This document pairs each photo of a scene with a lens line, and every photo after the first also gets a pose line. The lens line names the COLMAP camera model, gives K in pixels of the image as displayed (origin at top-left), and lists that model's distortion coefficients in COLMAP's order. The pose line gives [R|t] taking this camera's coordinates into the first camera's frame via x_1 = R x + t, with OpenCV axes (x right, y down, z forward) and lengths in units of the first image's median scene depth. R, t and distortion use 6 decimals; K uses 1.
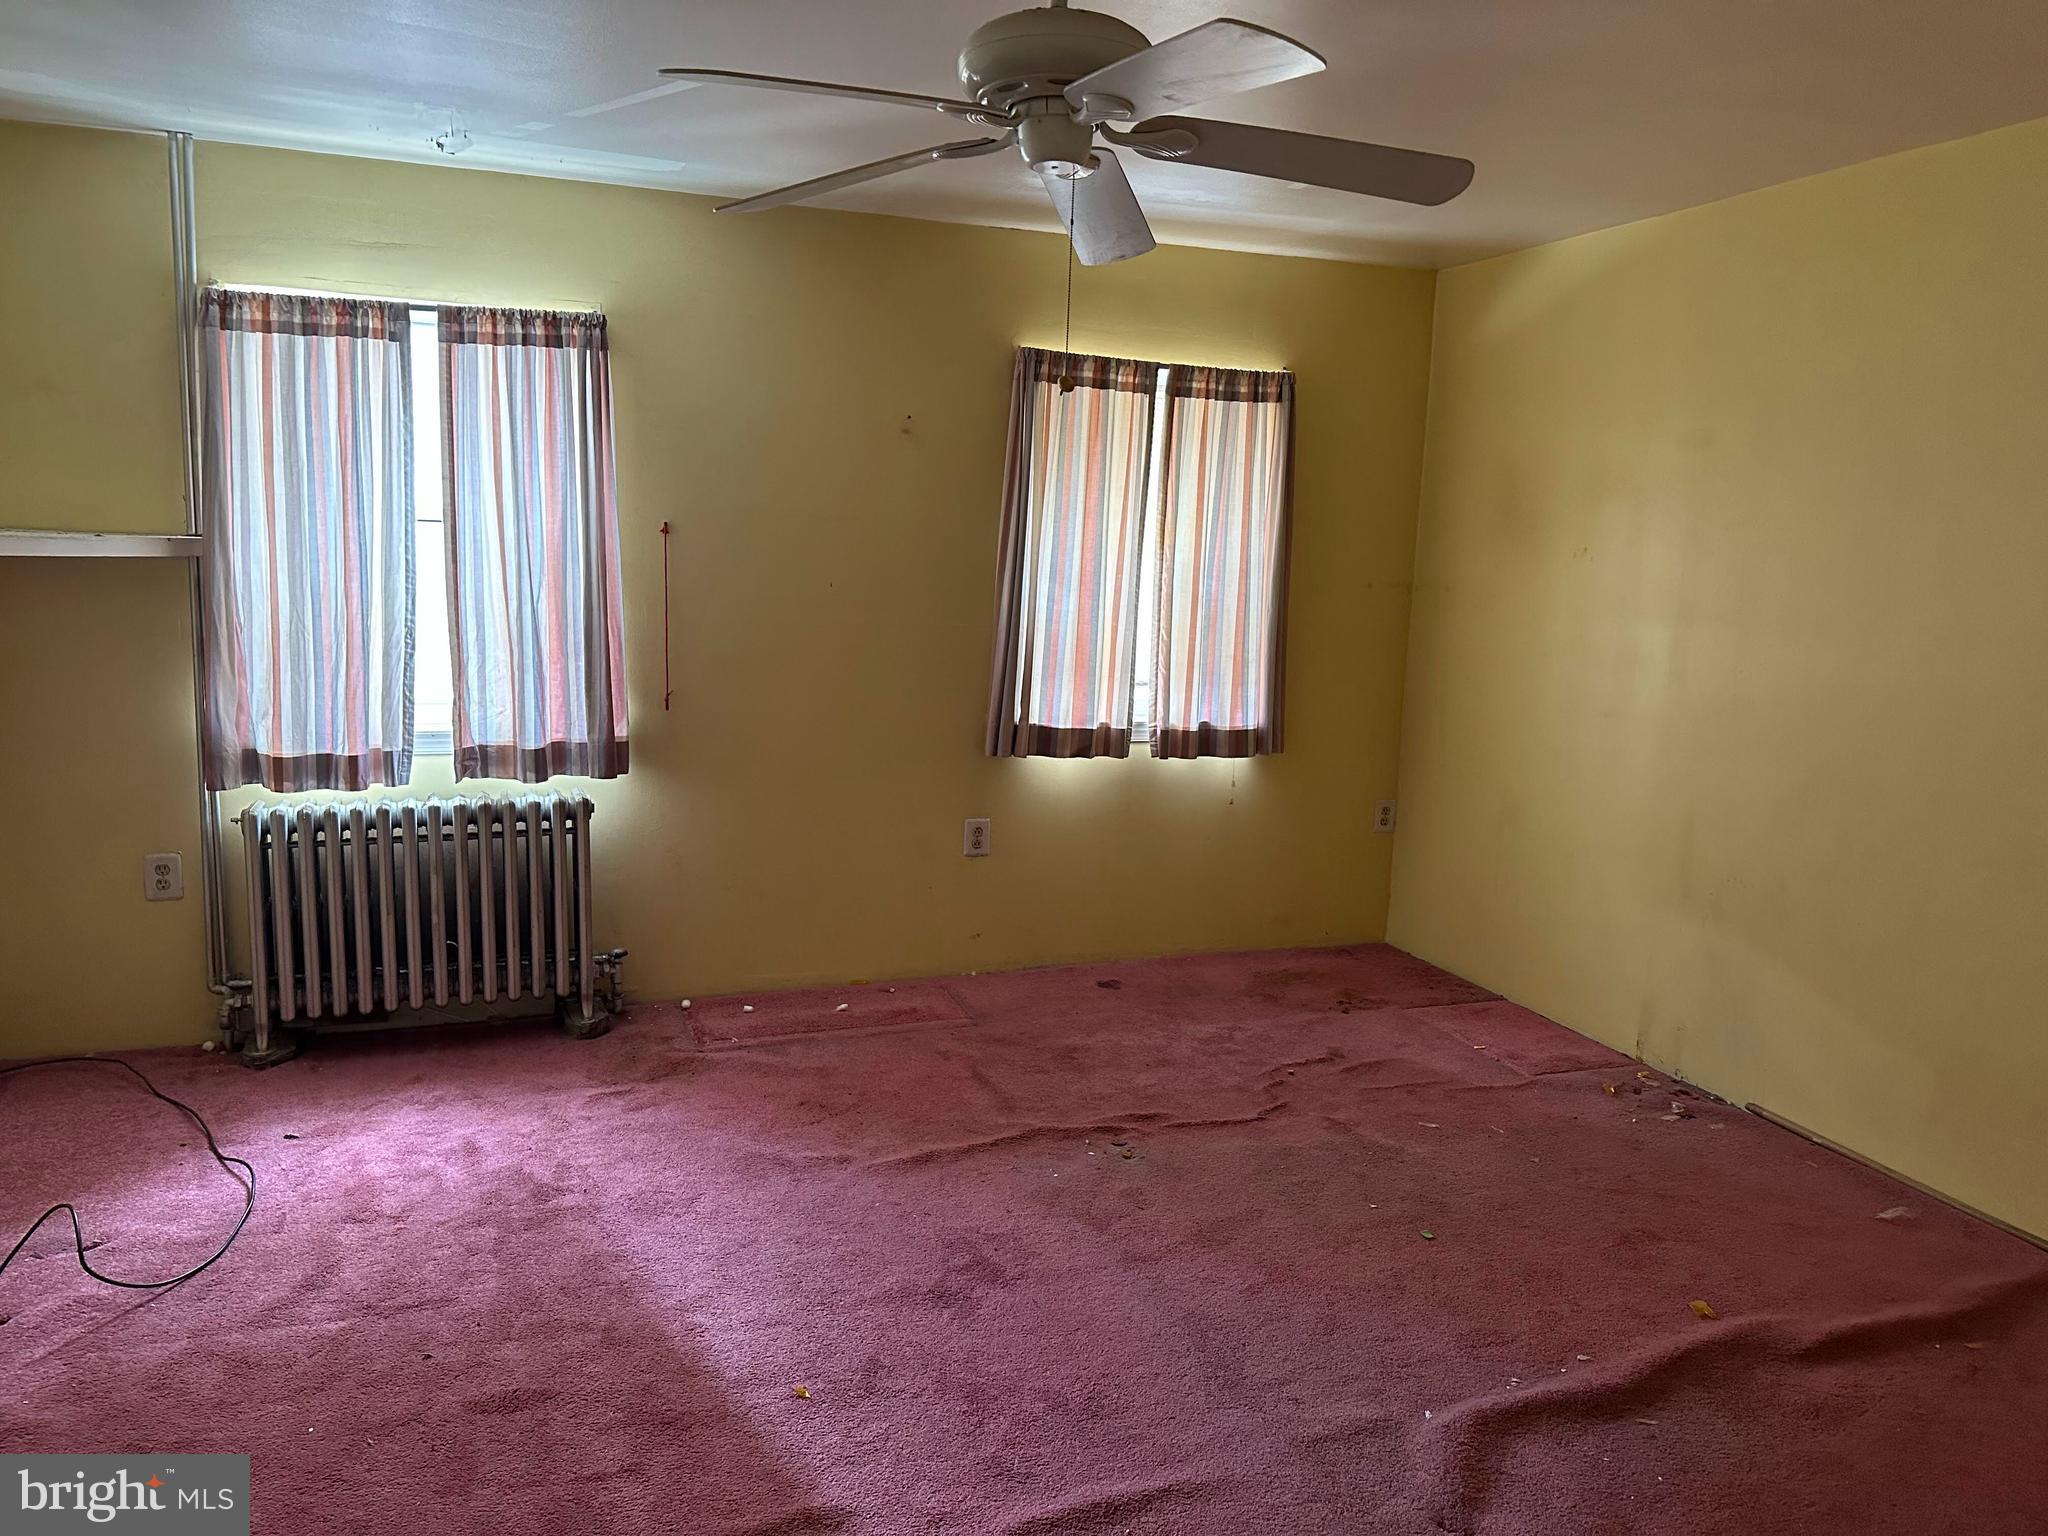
lens RADIAL K [[1446.3, 0, 1070.8], [0, 1446.3, 737.2], [0, 0, 1]] dist [0.010039, -0.012148]
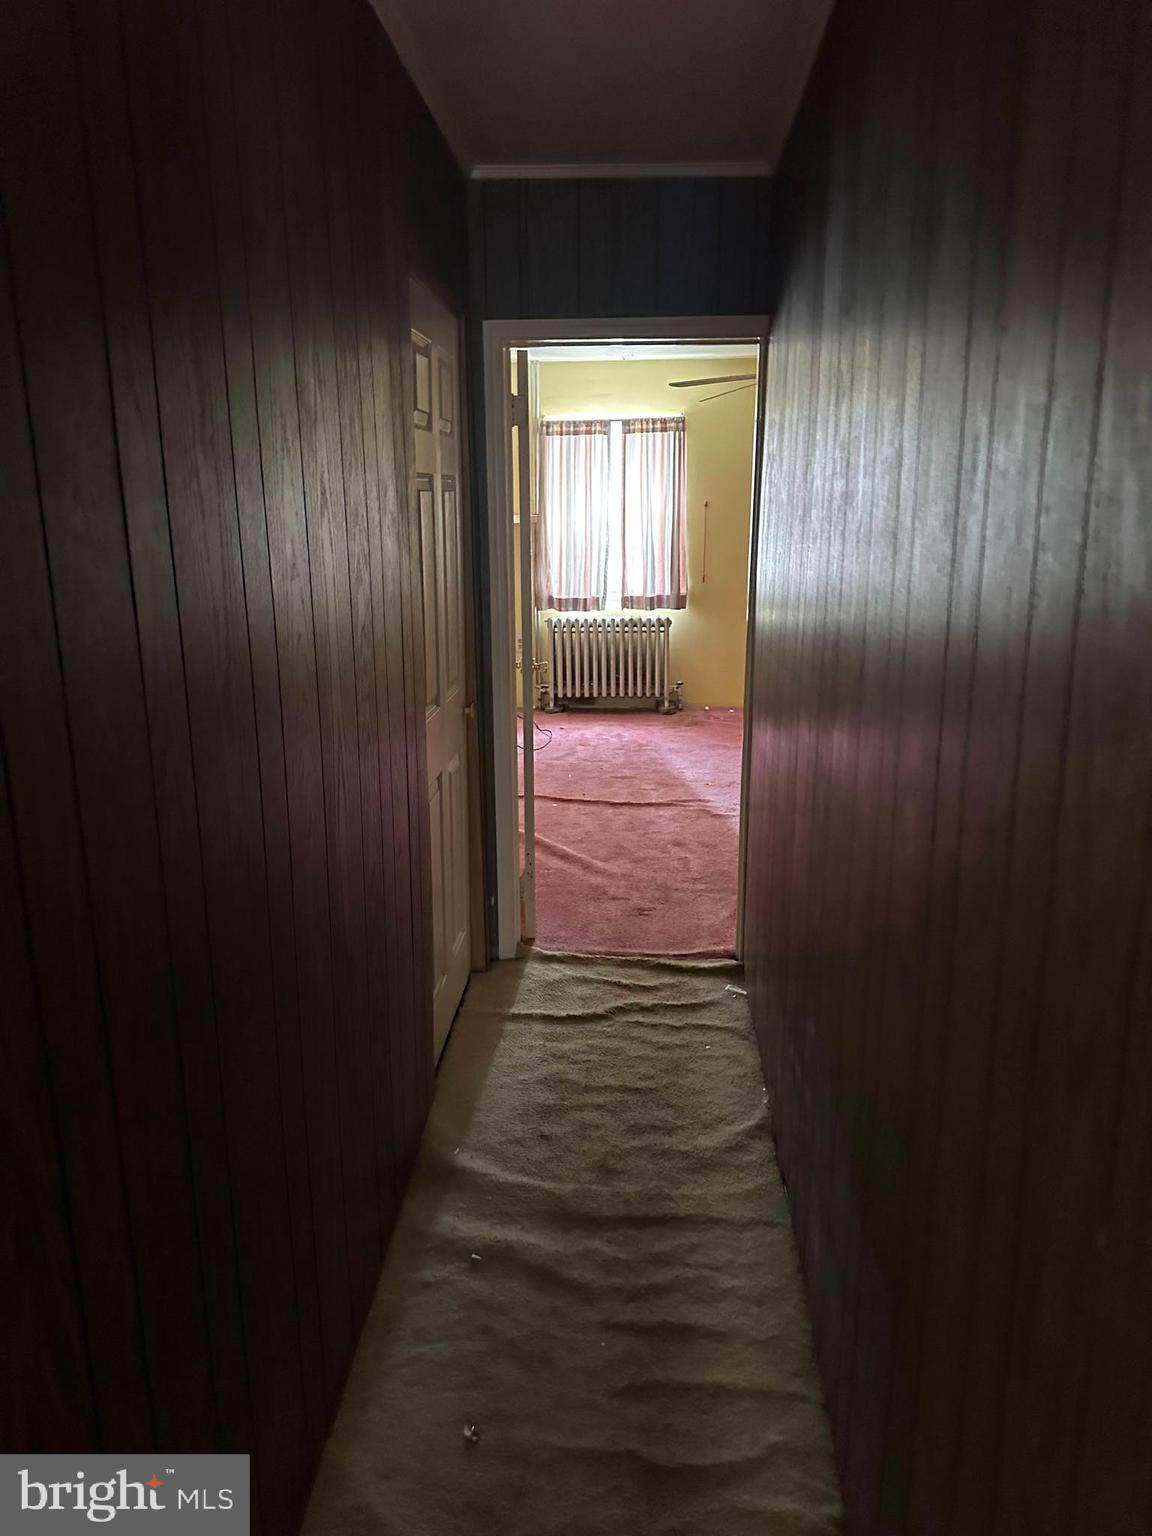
lens RADIAL K [[1084.8, 0, 577.1], [0, 1084.8, 770.0], [0, 0, 1]] dist [0.010039, -0.012148]
pose [[0.895132, 0.076278, -0.439226, 0.371924], [-0.031098, 0.993537, 0.109163, 0.105811], [0.444714, -0.084057, 0.891720, -0.772371]]
